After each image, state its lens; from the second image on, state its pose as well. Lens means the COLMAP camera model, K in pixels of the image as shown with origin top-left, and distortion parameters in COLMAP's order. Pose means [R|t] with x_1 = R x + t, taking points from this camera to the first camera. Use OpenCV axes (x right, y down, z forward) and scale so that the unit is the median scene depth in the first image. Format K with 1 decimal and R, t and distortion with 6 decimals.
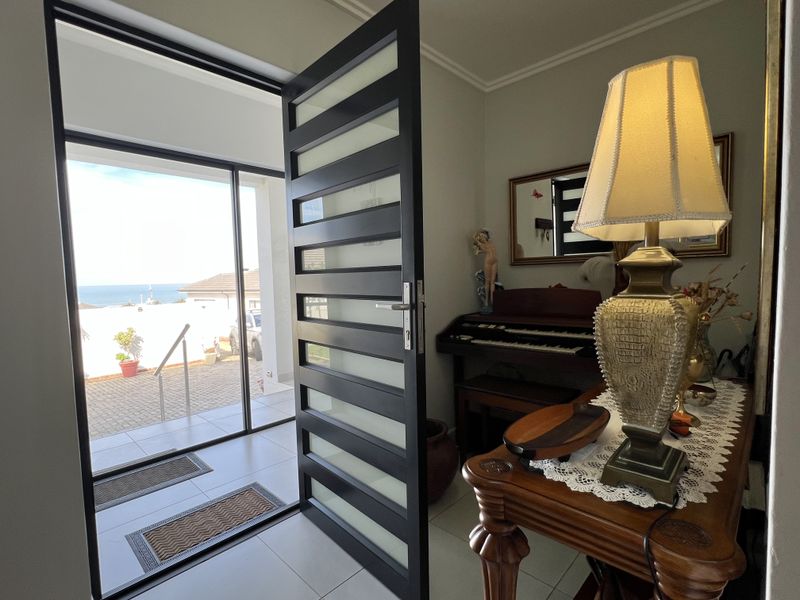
lens RADIAL K [[391.7, 0, 403.3], [0, 391.7, 301.4], [0, 0, 1]] dist [0.001421, -0.000013]
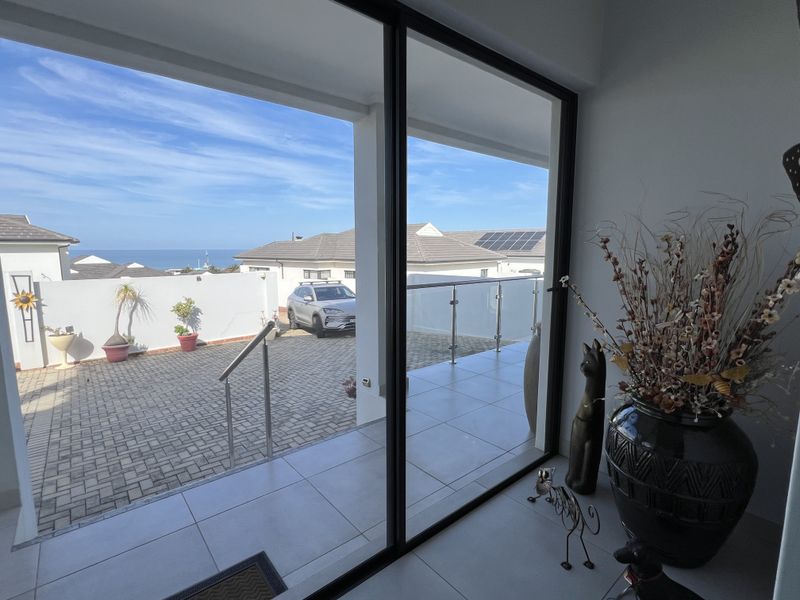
lens RADIAL K [[391.7, 0, 403.3], [0, 391.7, 301.4], [0, 0, 1]] dist [0.001421, -0.000013]
pose [[0.993475, 0.041067, -0.106398, -0.099681], [-0.033239, 0.996680, 0.074325, -0.010845], [0.109097, -0.070304, 0.991542, 0.144707]]
